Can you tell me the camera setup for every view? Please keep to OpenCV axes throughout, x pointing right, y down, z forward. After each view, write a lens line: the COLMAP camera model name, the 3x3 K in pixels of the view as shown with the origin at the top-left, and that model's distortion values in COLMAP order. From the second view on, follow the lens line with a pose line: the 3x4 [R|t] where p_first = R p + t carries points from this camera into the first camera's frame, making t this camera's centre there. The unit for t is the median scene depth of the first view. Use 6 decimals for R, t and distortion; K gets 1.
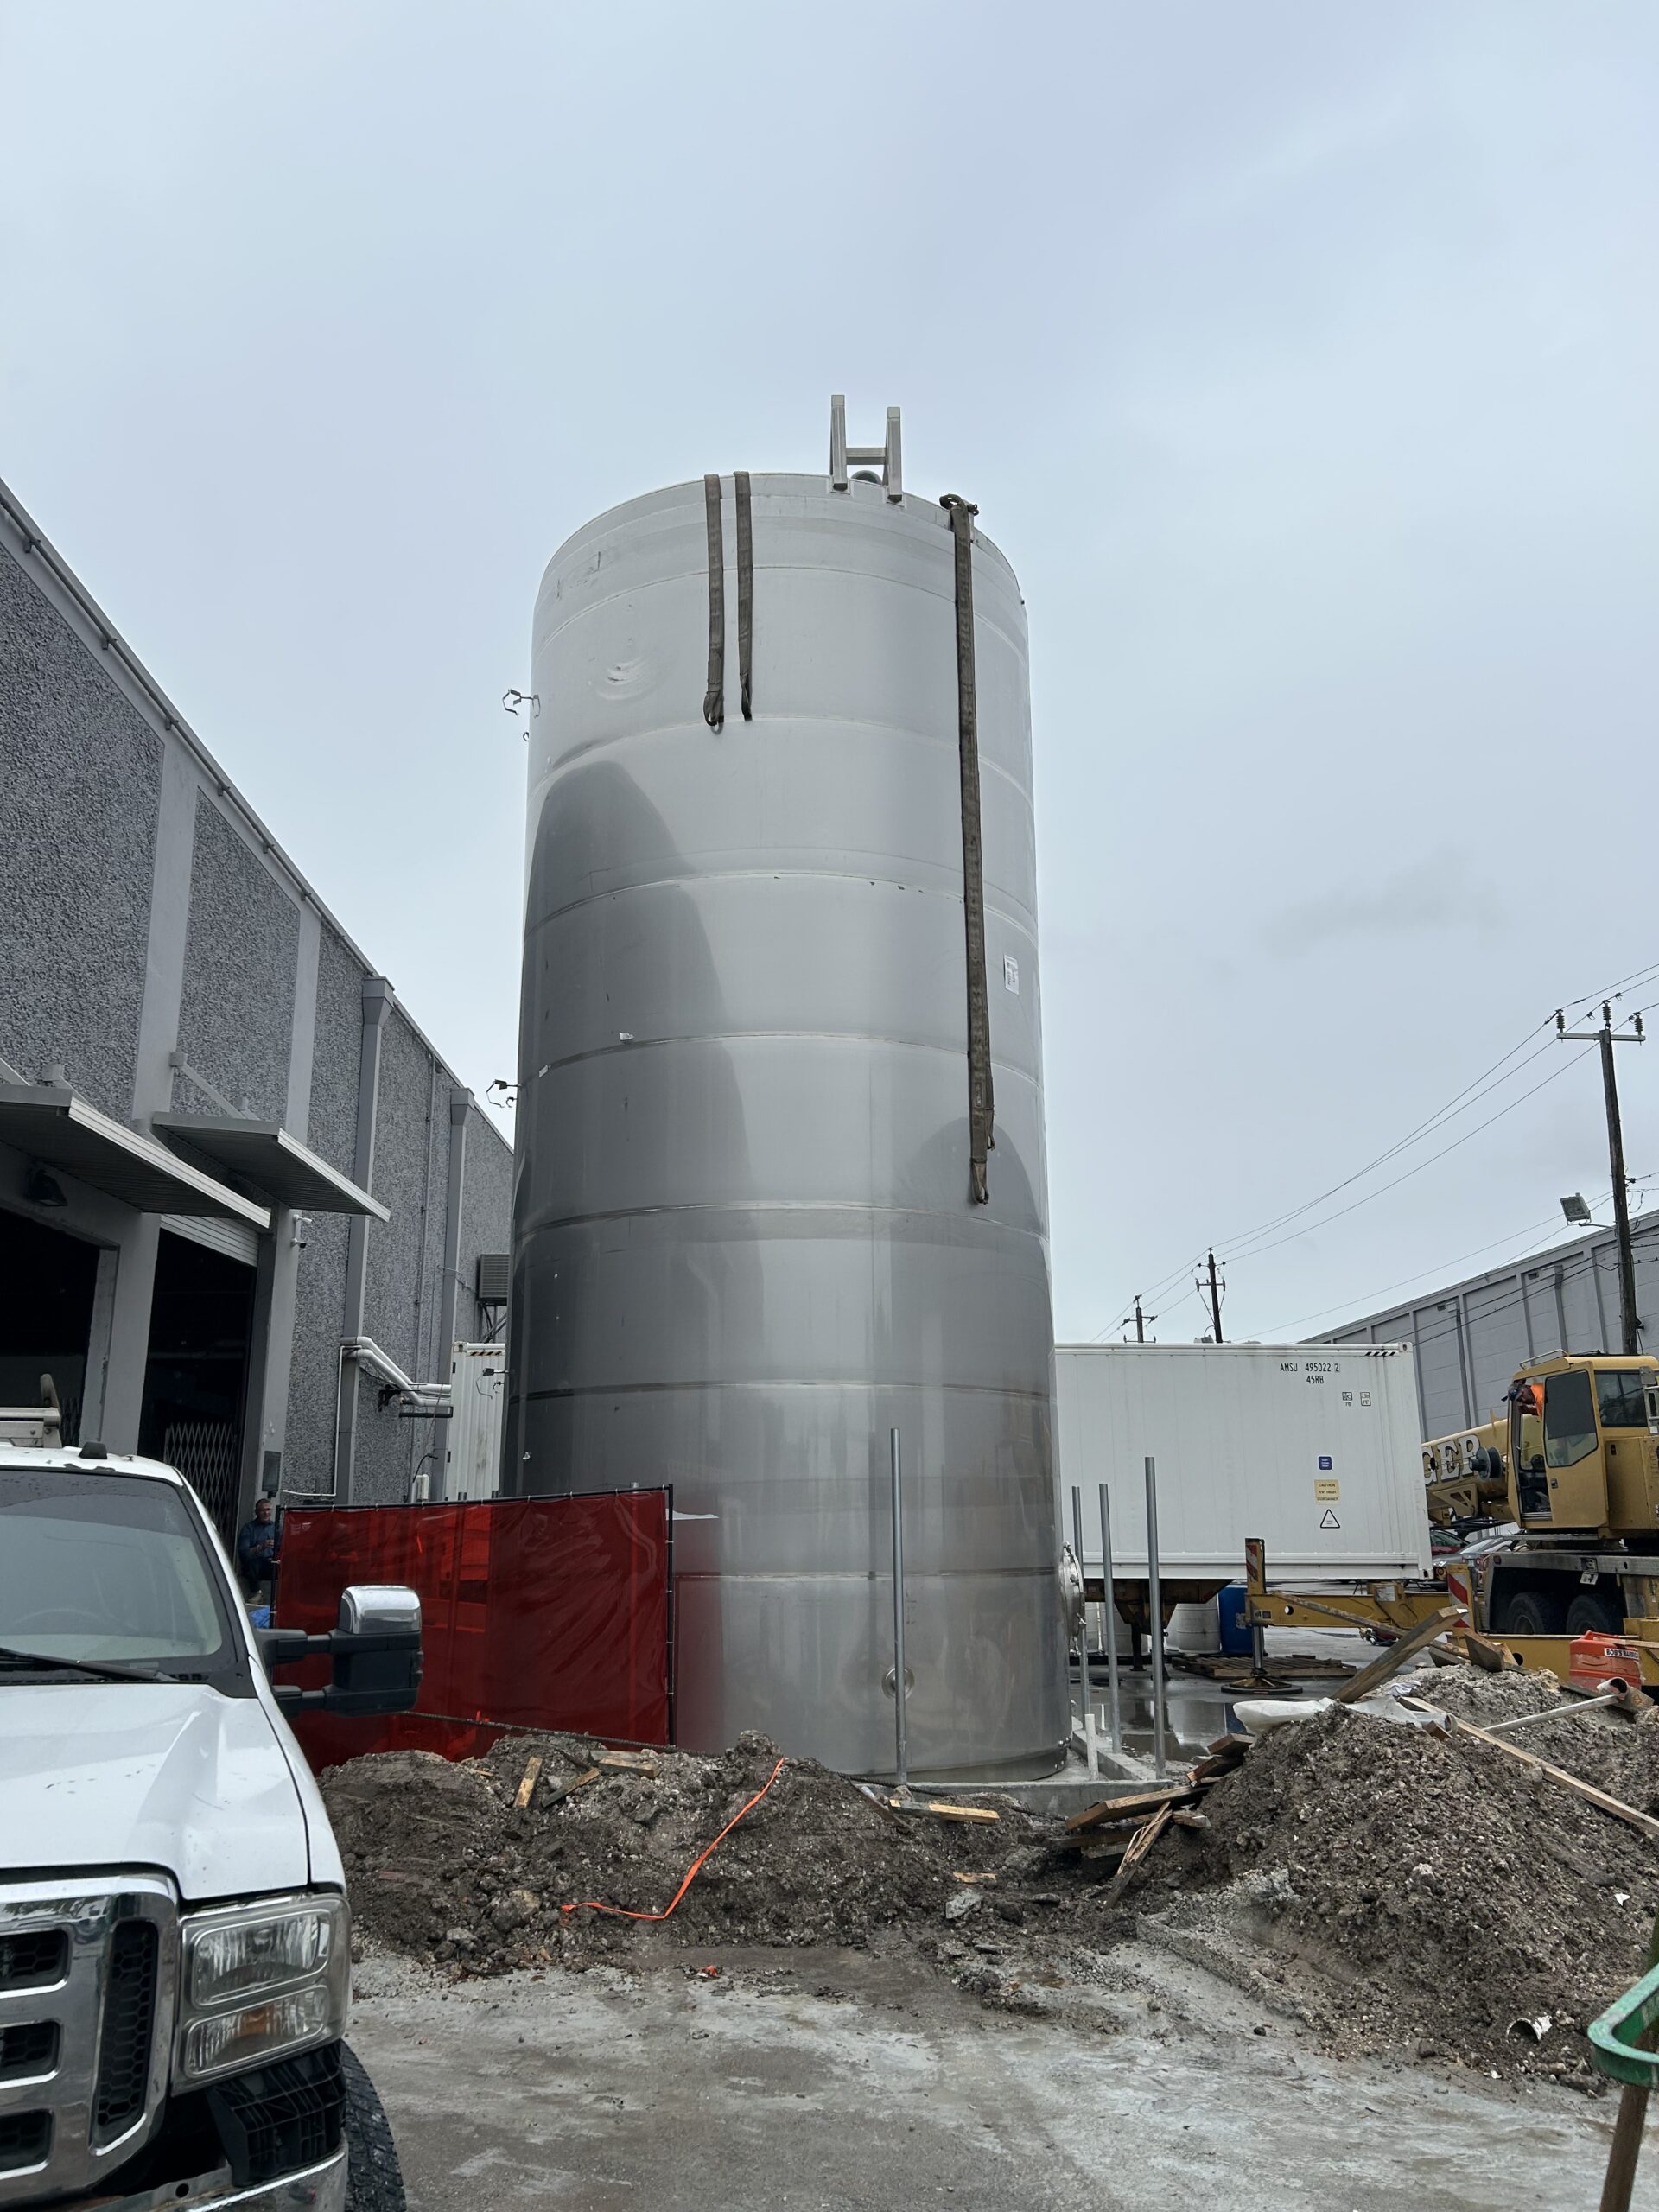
lens RADIAL K [[1646.1, 0, 829.5], [0, 1646.1, 1106.0], [0, 0, 1]] dist [-0.022317, 0.001008]
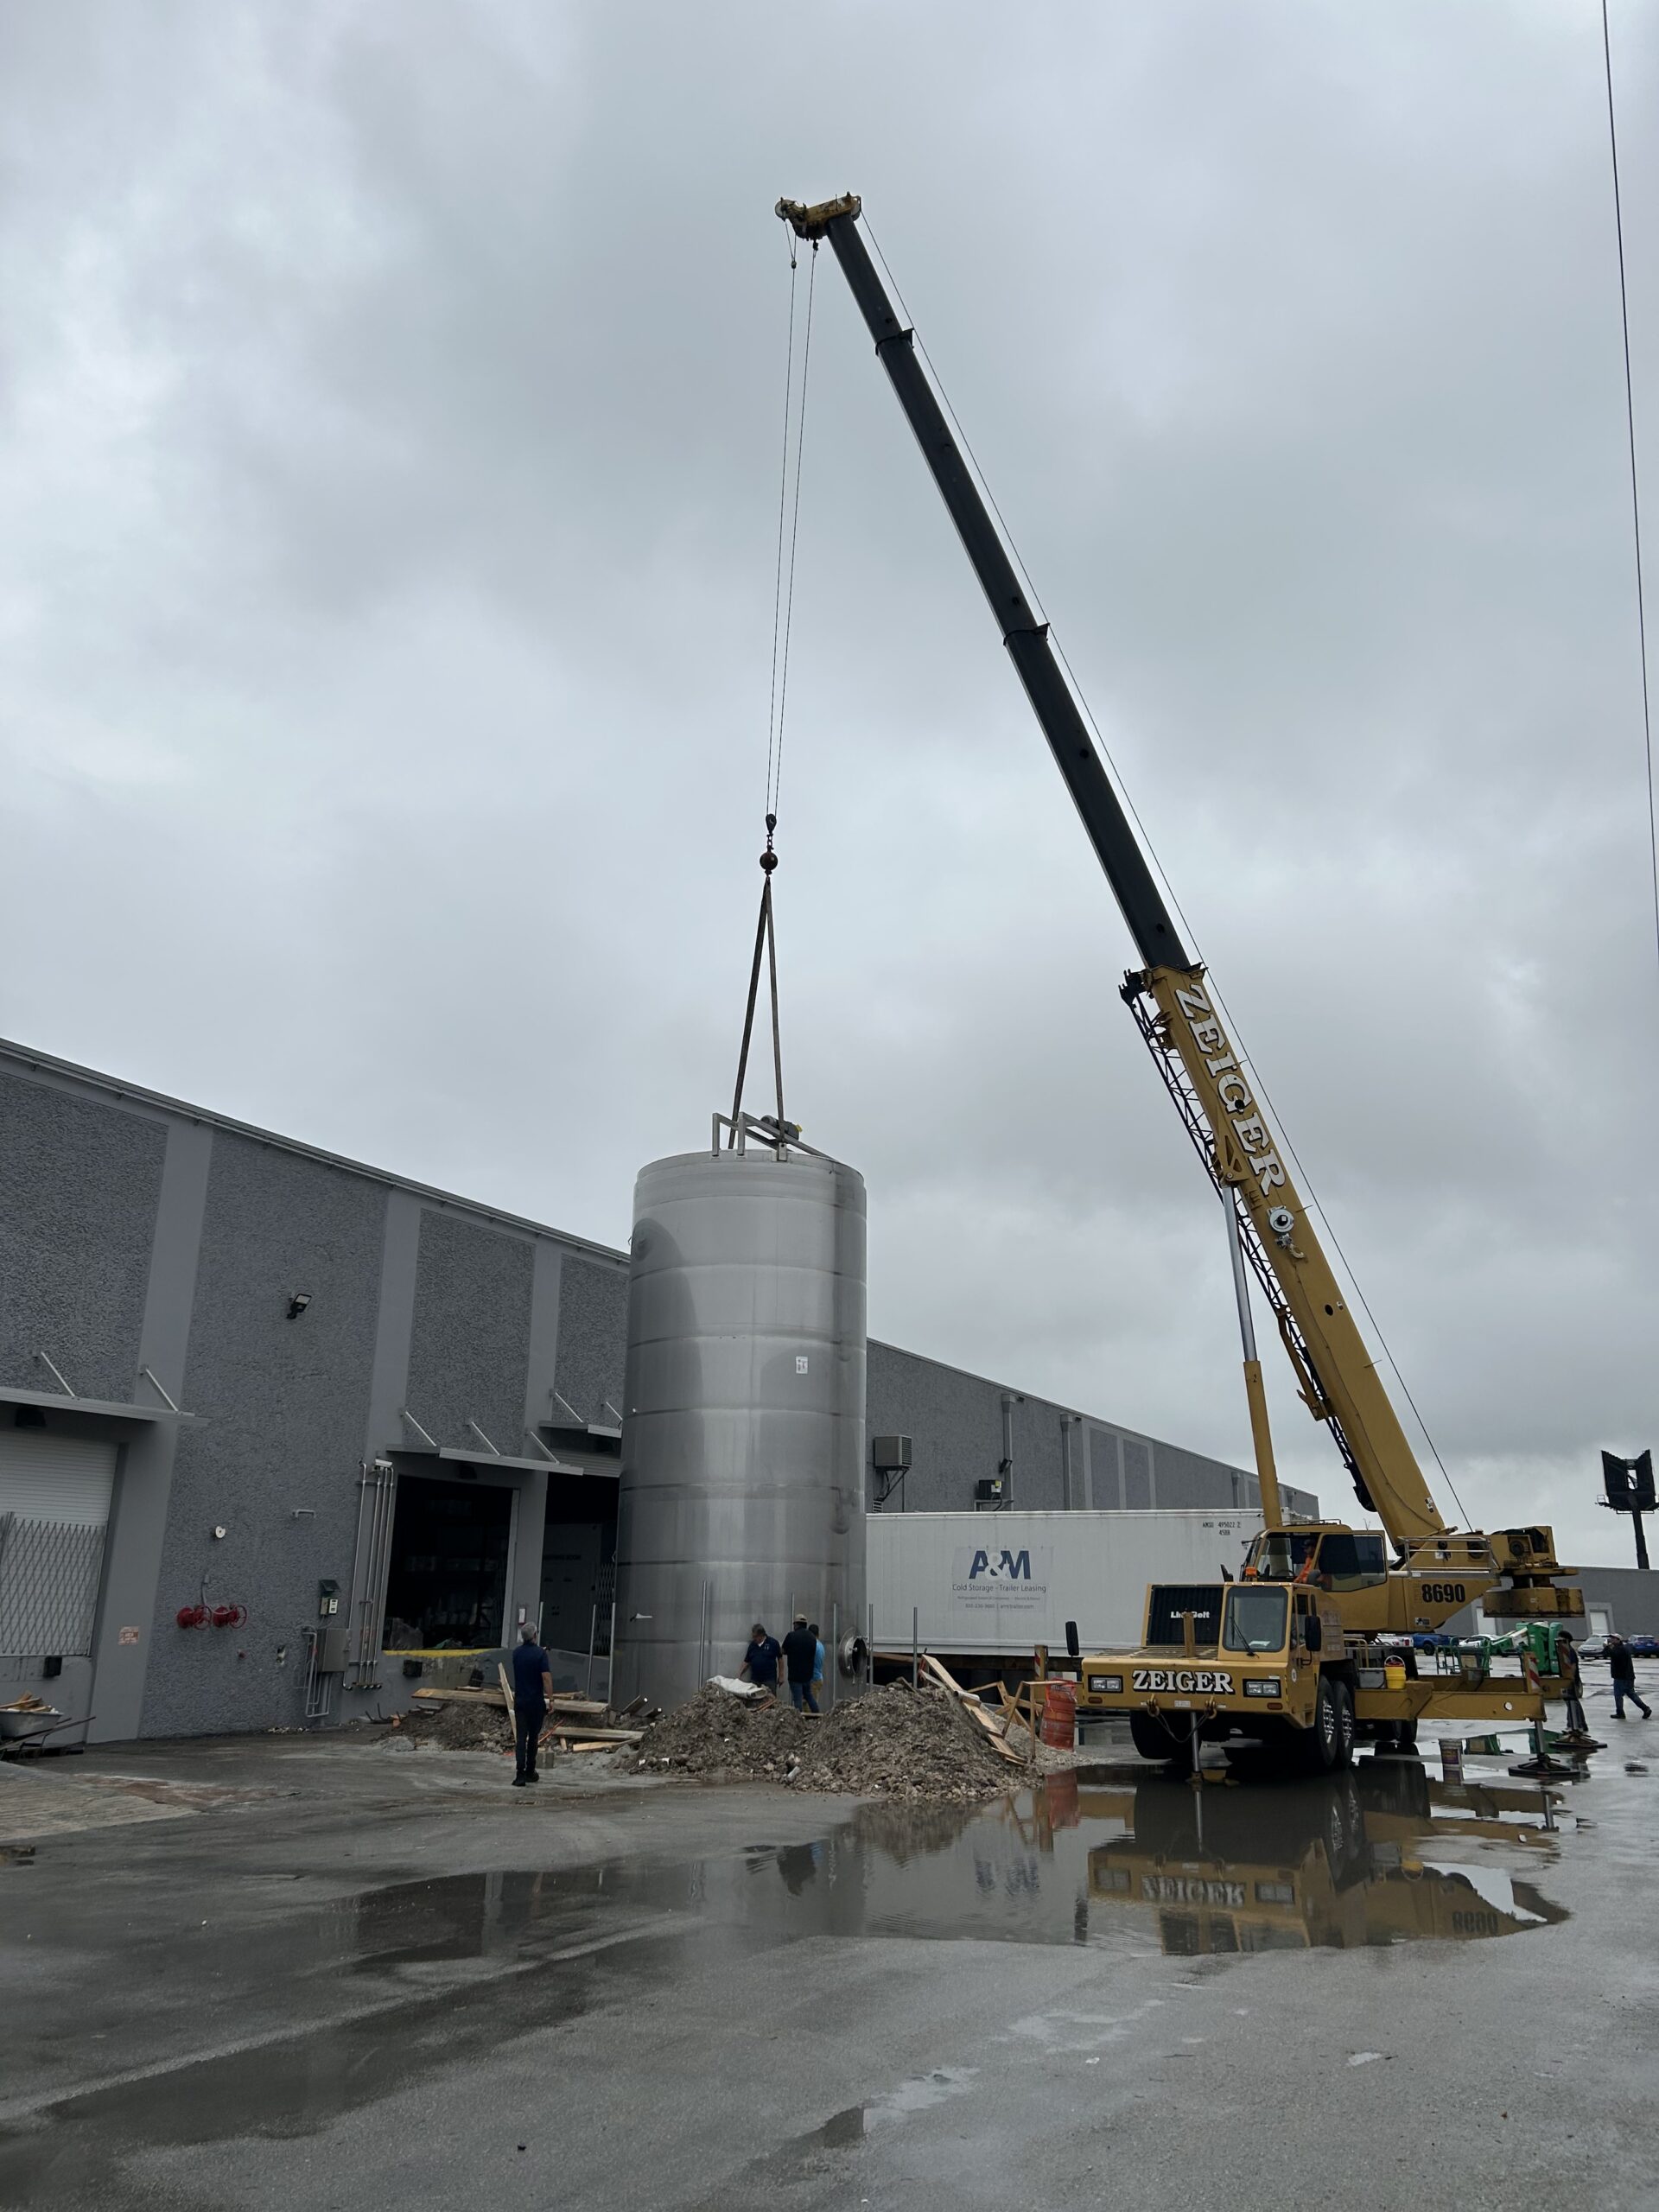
lens RADIAL K [[1646.1, 0, 829.5], [0, 1646.1, 1106.0], [0, 0, 1]] dist [-0.022317, 0.001008]
pose [[0.907369, -0.098458, -0.408642, 1.113432], [0.082552, 0.994988, -0.056428, -0.325409], [0.412150, 0.017467, 0.910949, -1.071669]]
